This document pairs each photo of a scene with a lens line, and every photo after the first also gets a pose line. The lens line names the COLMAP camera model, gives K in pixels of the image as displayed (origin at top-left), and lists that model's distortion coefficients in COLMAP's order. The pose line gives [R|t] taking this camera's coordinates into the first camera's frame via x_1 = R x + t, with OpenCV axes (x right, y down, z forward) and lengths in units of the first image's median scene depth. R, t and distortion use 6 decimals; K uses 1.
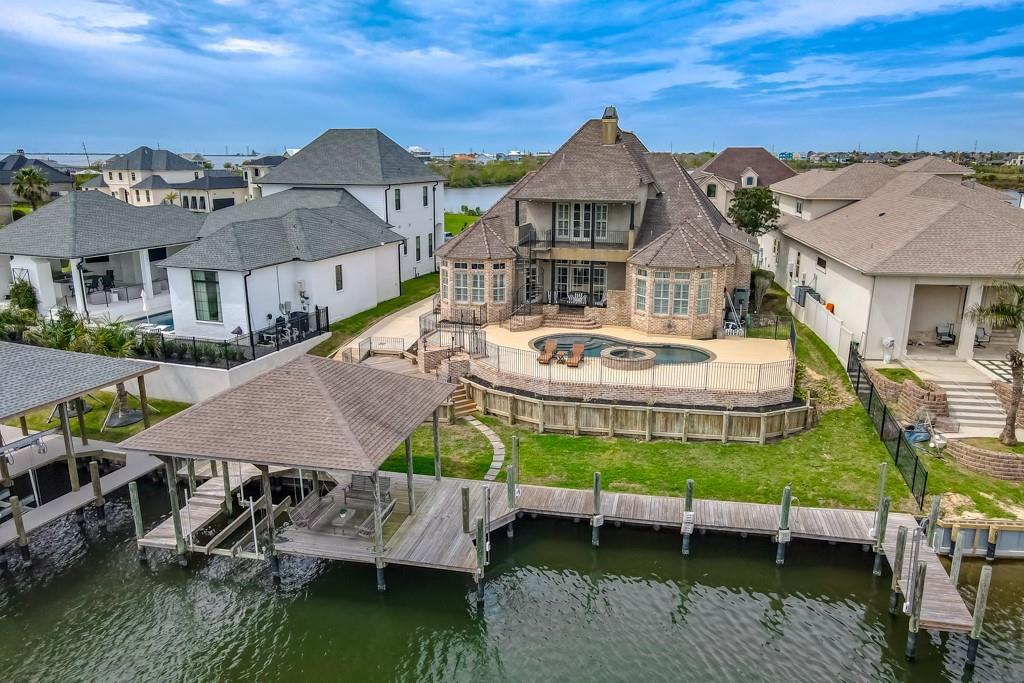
lens RADIAL K [[755.5, 0, 512.0], [0, 755.5, 341.5], [0, 0, 1]] dist [-0.007113, 0.048494]
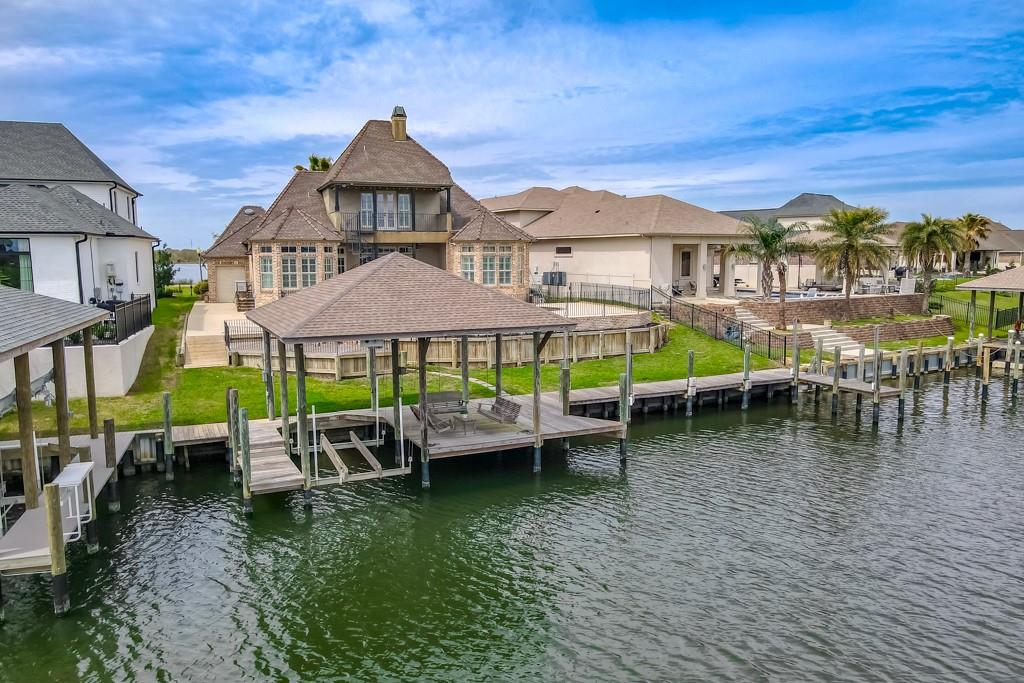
lens RADIAL K [[755.5, 0, 512.0], [0, 755.5, 341.5], [0, 0, 1]] dist [-0.007113, 0.048494]
pose [[0.784287, -0.075332, 0.615808, -0.470891], [0.154079, 0.985153, -0.075718, 0.135994], [-0.600961, 0.154268, 0.784249, 0.127115]]
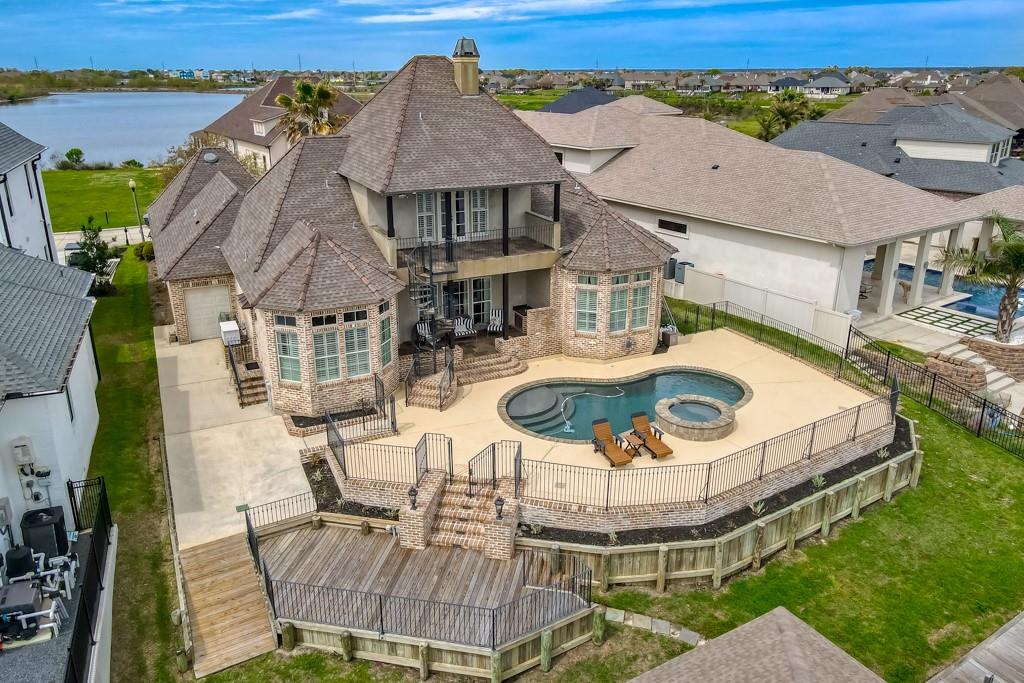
lens RADIAL K [[761.8, 0, 512.1], [0, 761.8, 307.1], [0, 0, 1]] dist [0.006207, 0.007228]
pose [[0.727416, -0.202723, 0.655568, -0.362904], [0.165054, 0.979007, 0.119598, -0.167327], [-0.666051, 0.021207, 0.745605, 0.523400]]
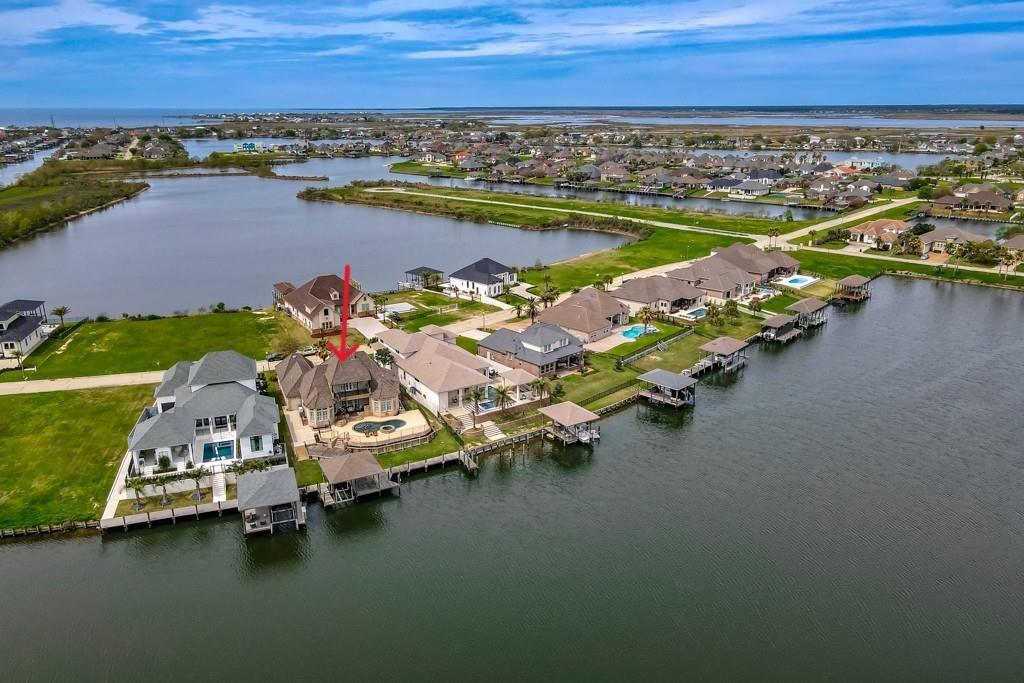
lens RADIAL K [[755.5, 0, 512.0], [0, 755.5, 341.5], [0, 0, 1]] dist [-0.007113, 0.048494]
pose [[0.764563, -0.191849, 0.615336, -1.392468], [0.154720, 0.981390, 0.113735, -0.642514], [-0.625704, 0.008248, 0.780017, -2.002878]]
